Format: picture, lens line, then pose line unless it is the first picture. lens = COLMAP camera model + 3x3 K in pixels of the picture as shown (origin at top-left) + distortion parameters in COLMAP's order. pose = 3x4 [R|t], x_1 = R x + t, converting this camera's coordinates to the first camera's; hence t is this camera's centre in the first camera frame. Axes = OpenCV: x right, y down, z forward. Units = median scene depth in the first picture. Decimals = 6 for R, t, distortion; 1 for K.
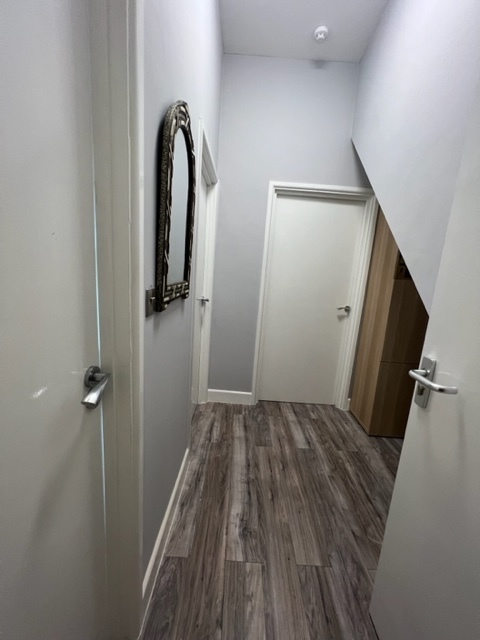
lens RADIAL K [[256.2, 0, 240.0], [0, 256.2, 320.0], [0, 0, 1]] dist [-0.000014, -0.000039]
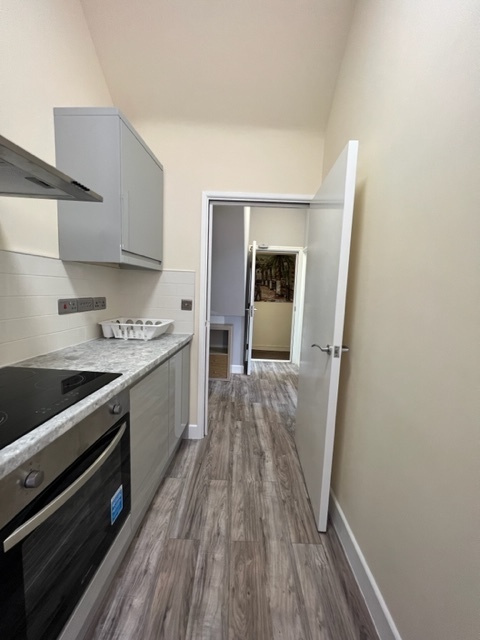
lens RADIAL K [[256.2, 0, 240.0], [0, 256.2, 320.0], [0, 0, 1]] dist [-0.000014, -0.000039]
pose [[-0.994827, -0.098436, -0.025110, 0.392434], [-0.101502, 0.952940, 0.285662, -0.363153], [-0.004191, 0.286733, -0.958001, 2.108329]]
